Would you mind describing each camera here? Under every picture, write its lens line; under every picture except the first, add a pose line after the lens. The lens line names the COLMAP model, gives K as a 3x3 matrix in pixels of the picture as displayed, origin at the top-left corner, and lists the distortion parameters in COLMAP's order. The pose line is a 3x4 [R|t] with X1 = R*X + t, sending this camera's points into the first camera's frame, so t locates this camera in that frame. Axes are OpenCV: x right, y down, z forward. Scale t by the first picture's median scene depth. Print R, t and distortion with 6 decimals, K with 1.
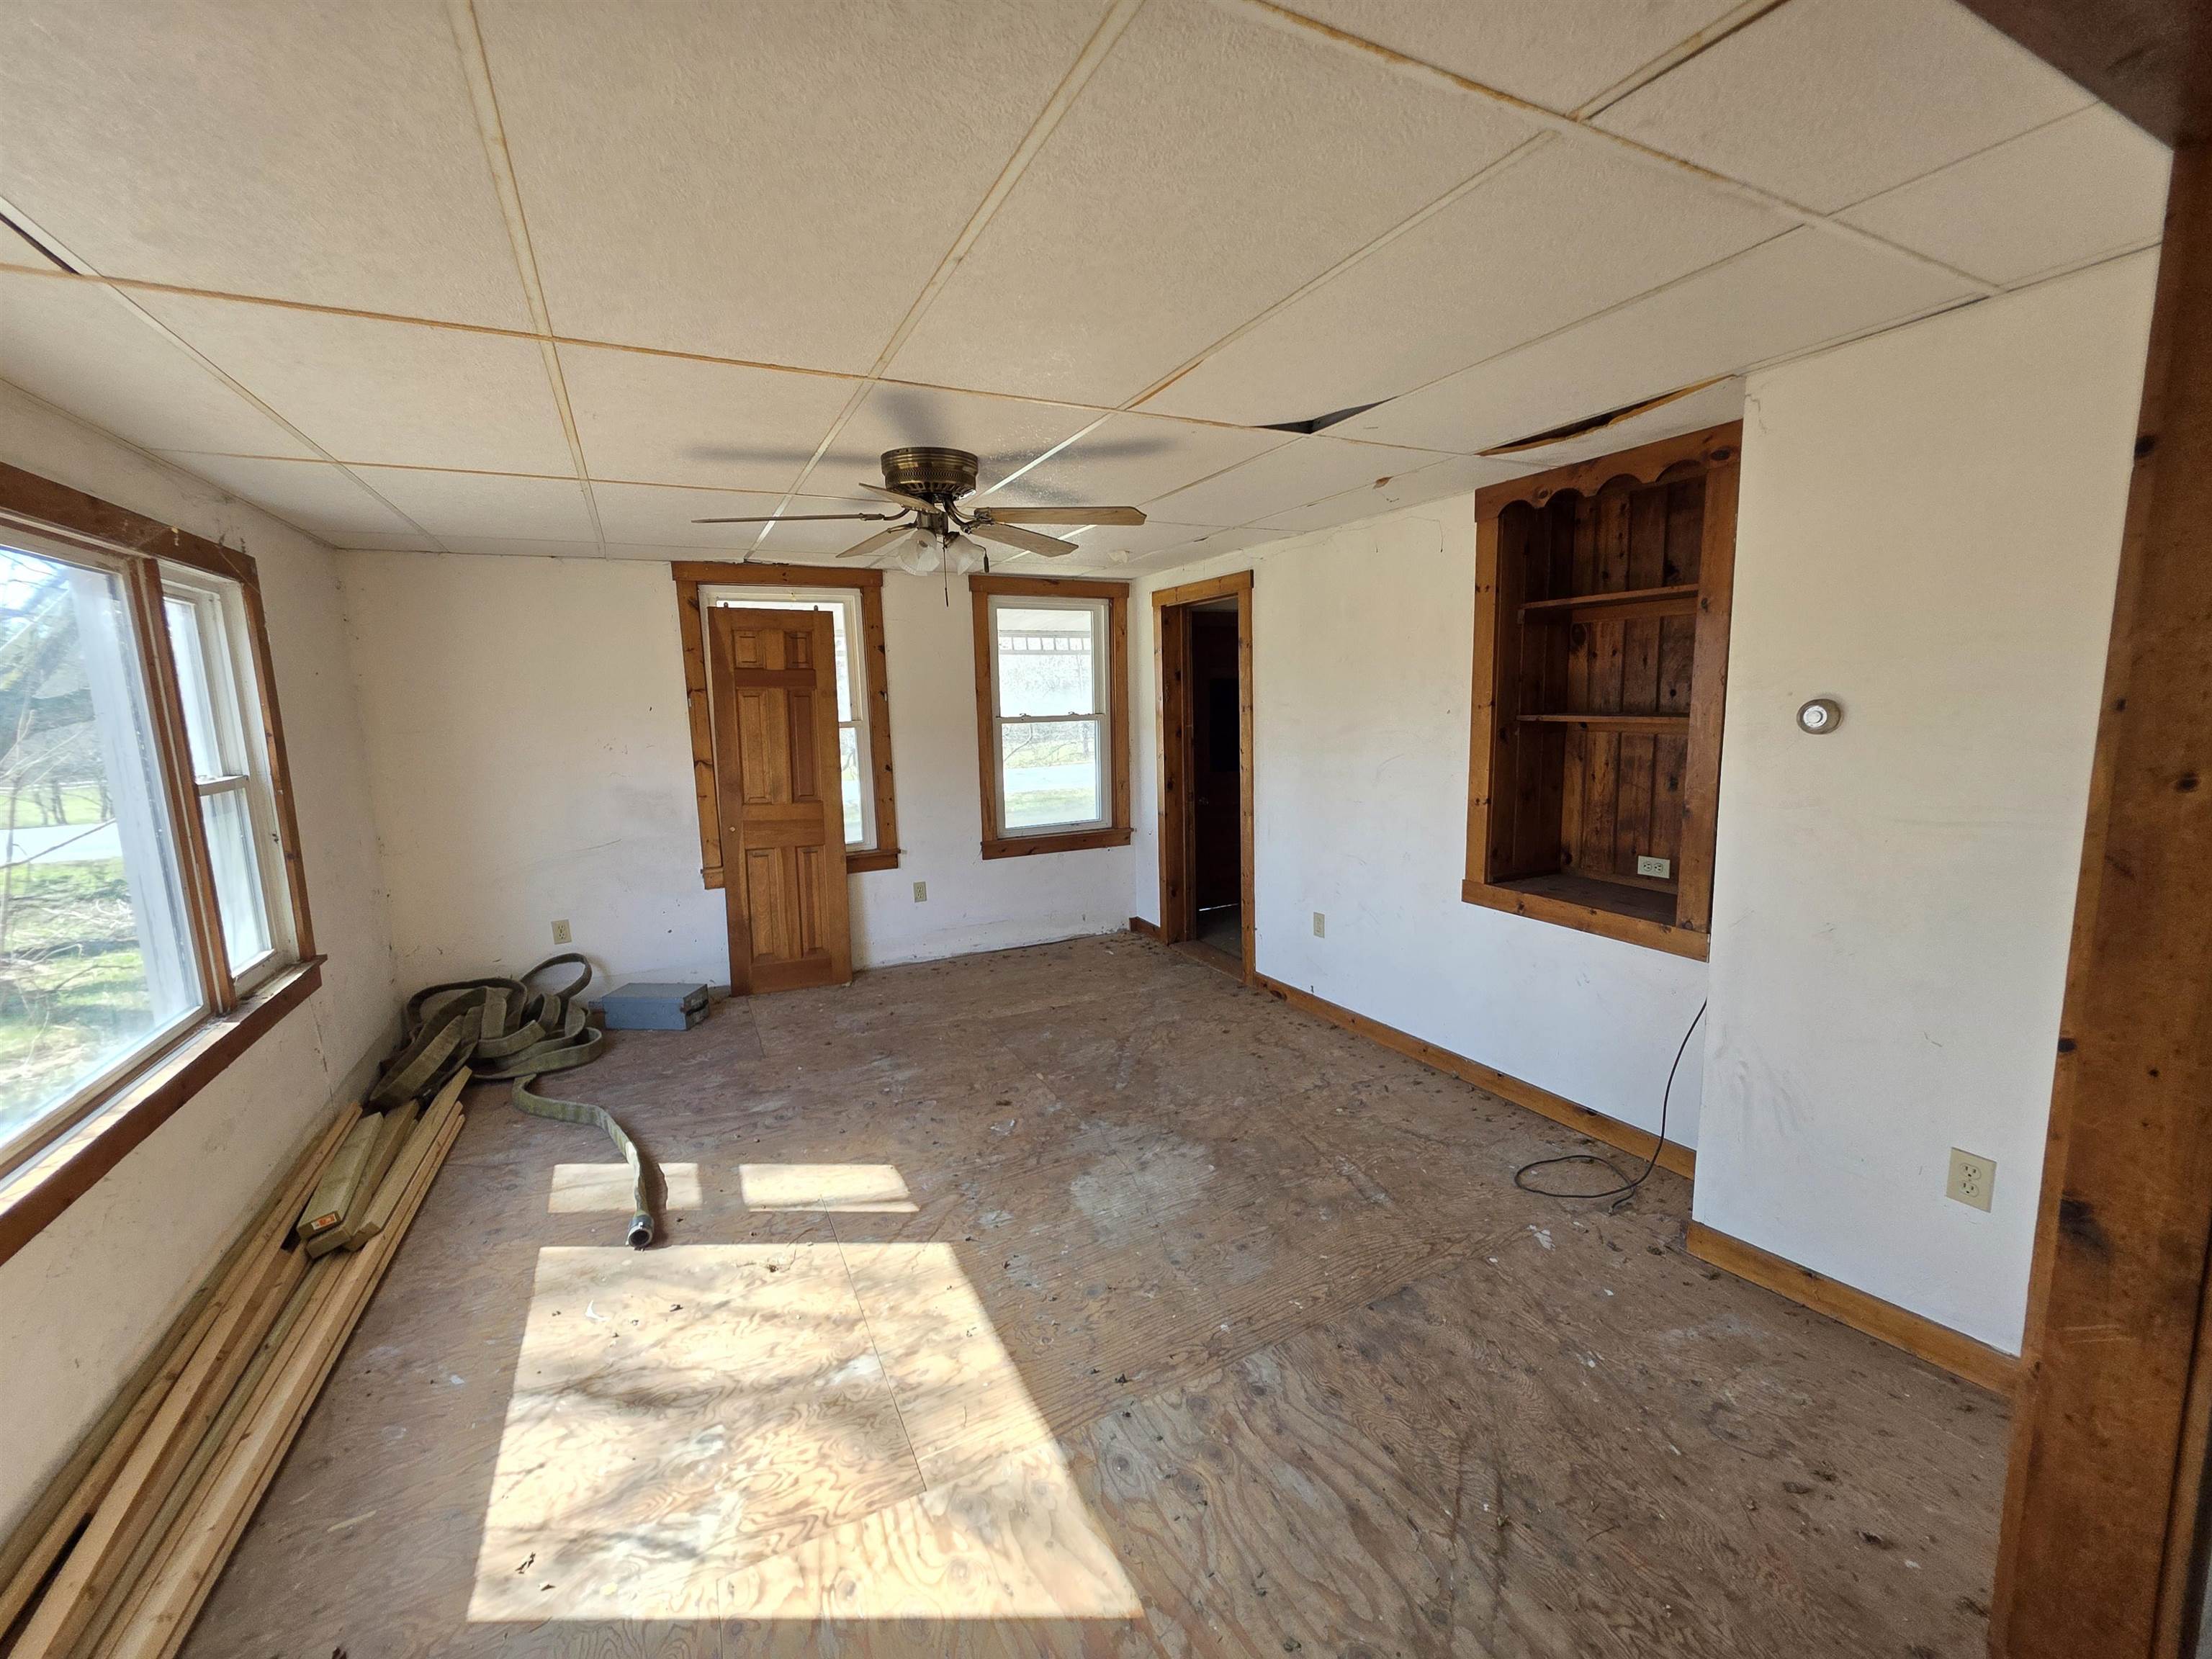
lens RADIAL K [[878.0, 0, 1099.1], [0, 878.0, 824.5], [0, 0, 1]] dist [-0.000331, 0.000768]
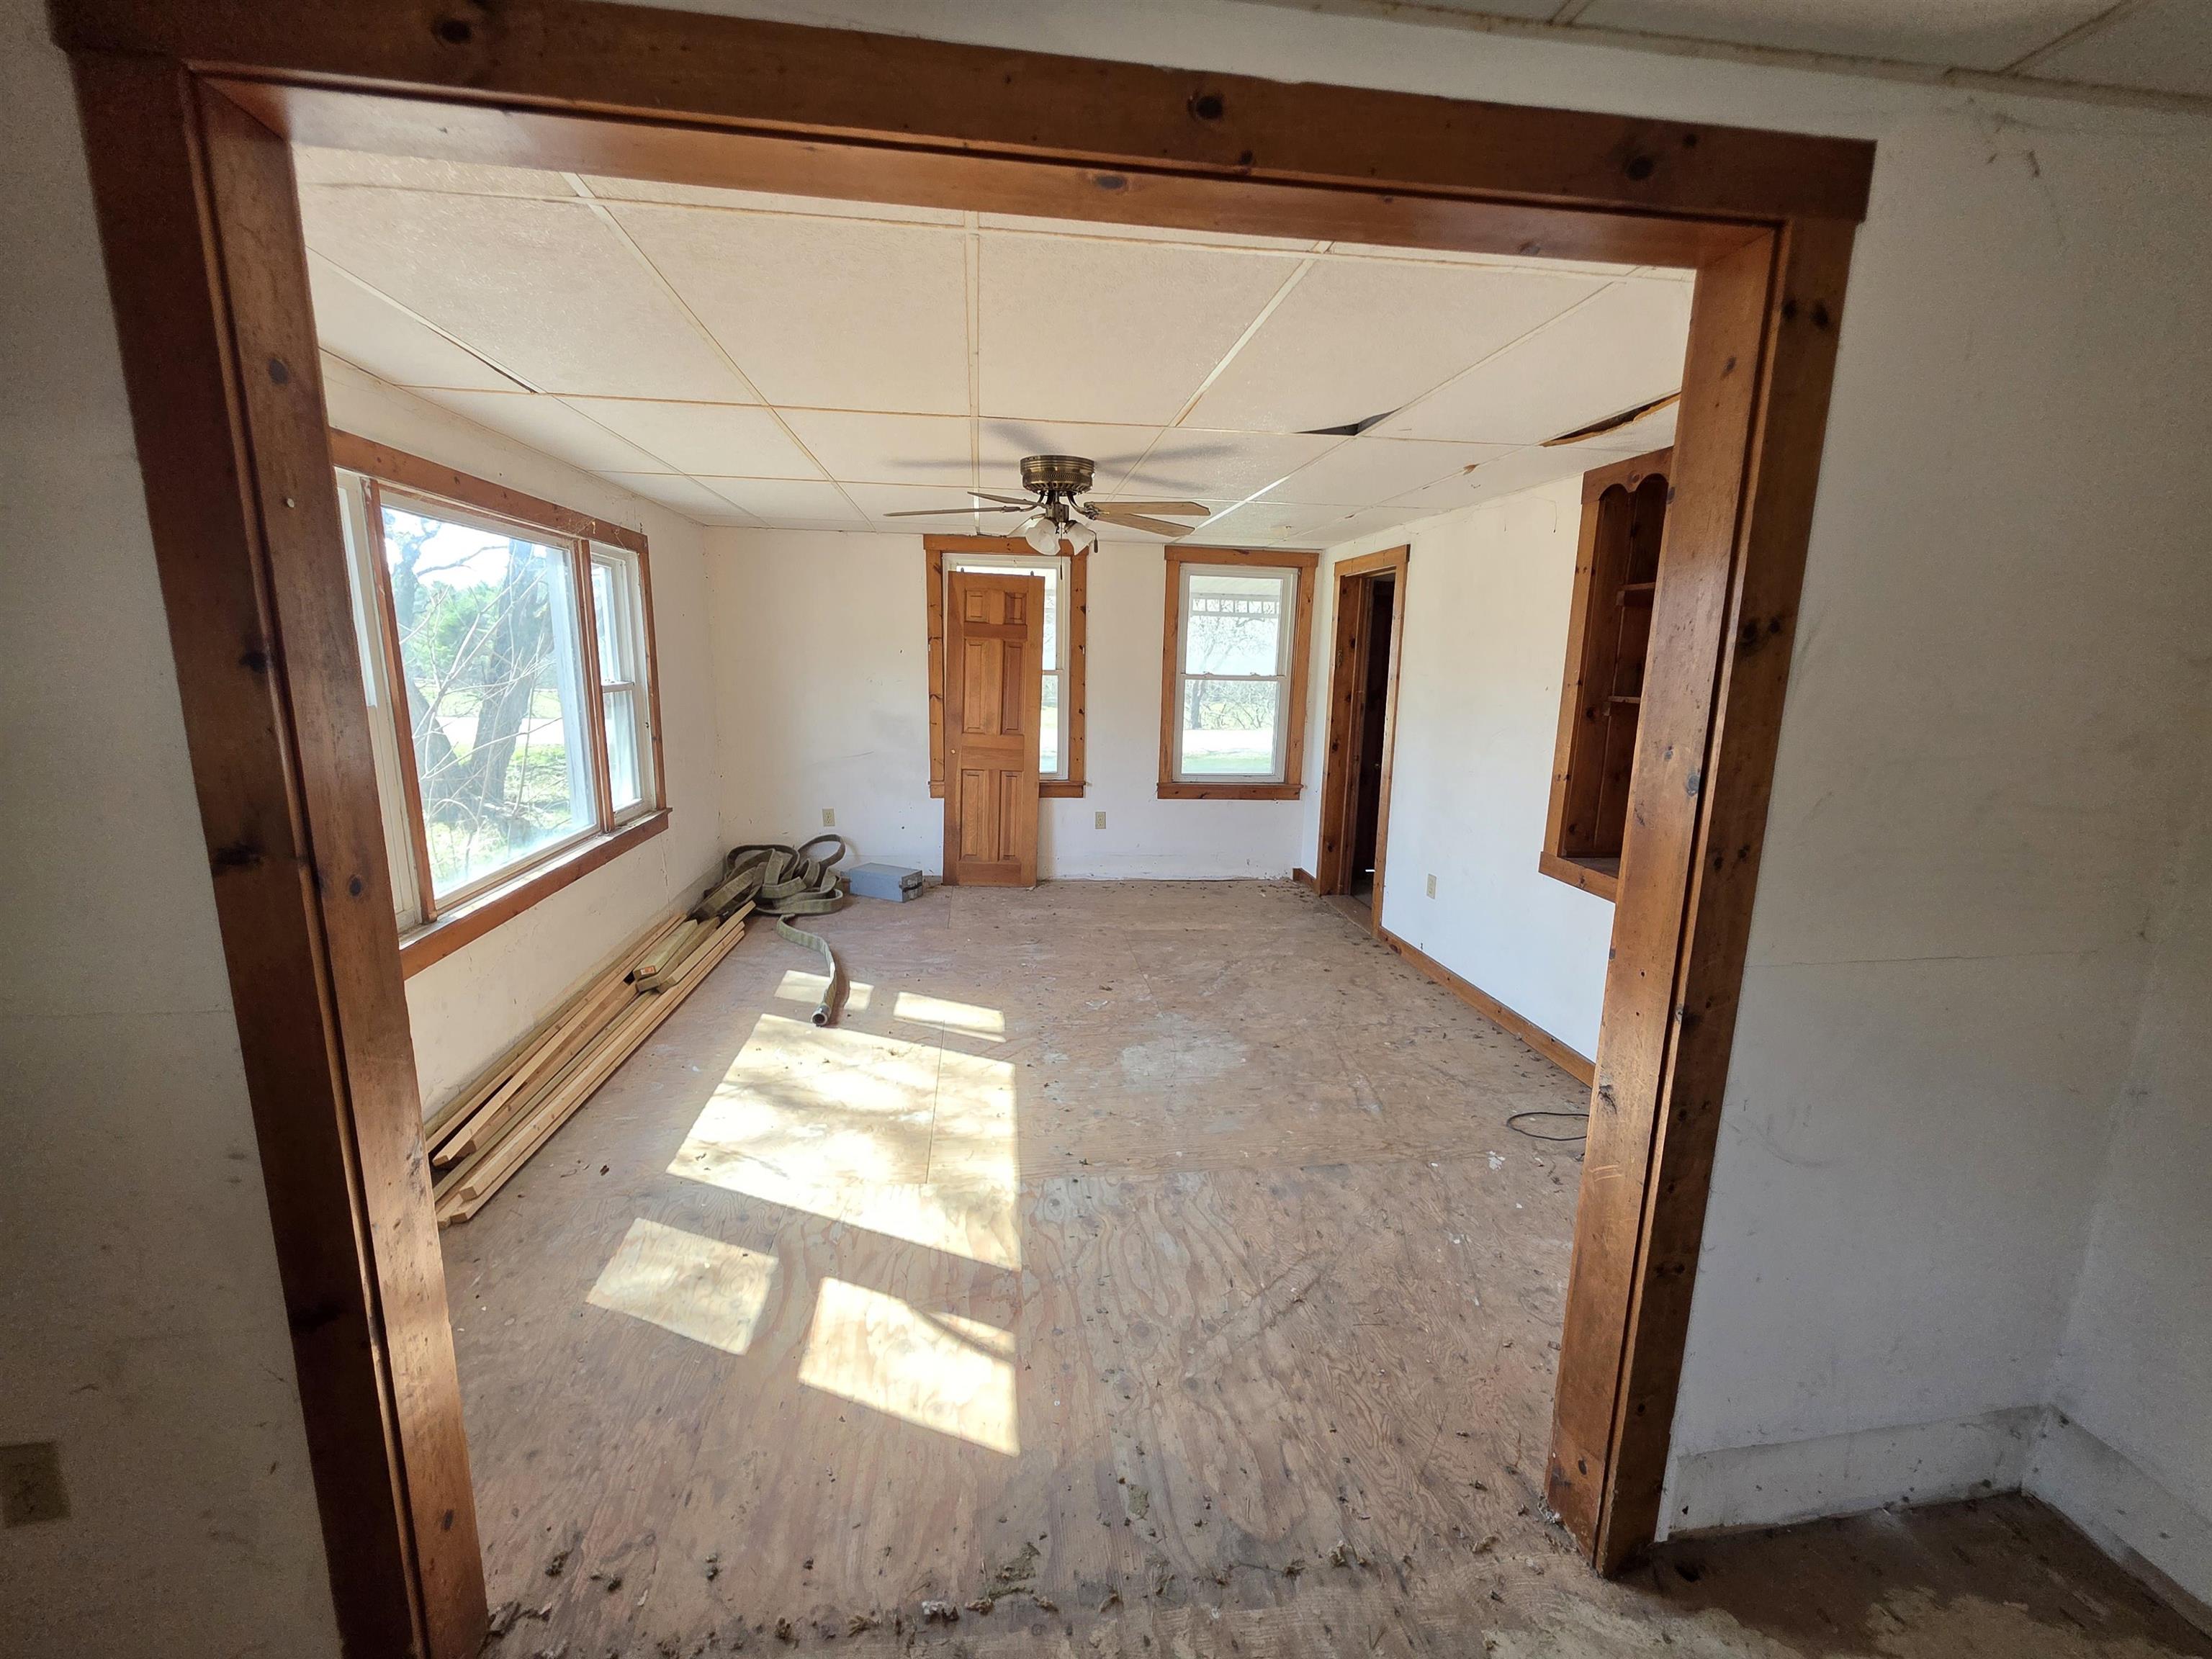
lens RADIAL K [[878.0, 0, 1104.9], [0, 878.0, 827.0], [0, 0, 1]] dist [-0.000331, 0.000768]
pose [[0.942964, 0.109397, -0.314405, 0.289900], [-0.094174, 0.993544, 0.063255, 0.019538], [0.319295, -0.030038, 0.947179, -0.175849]]
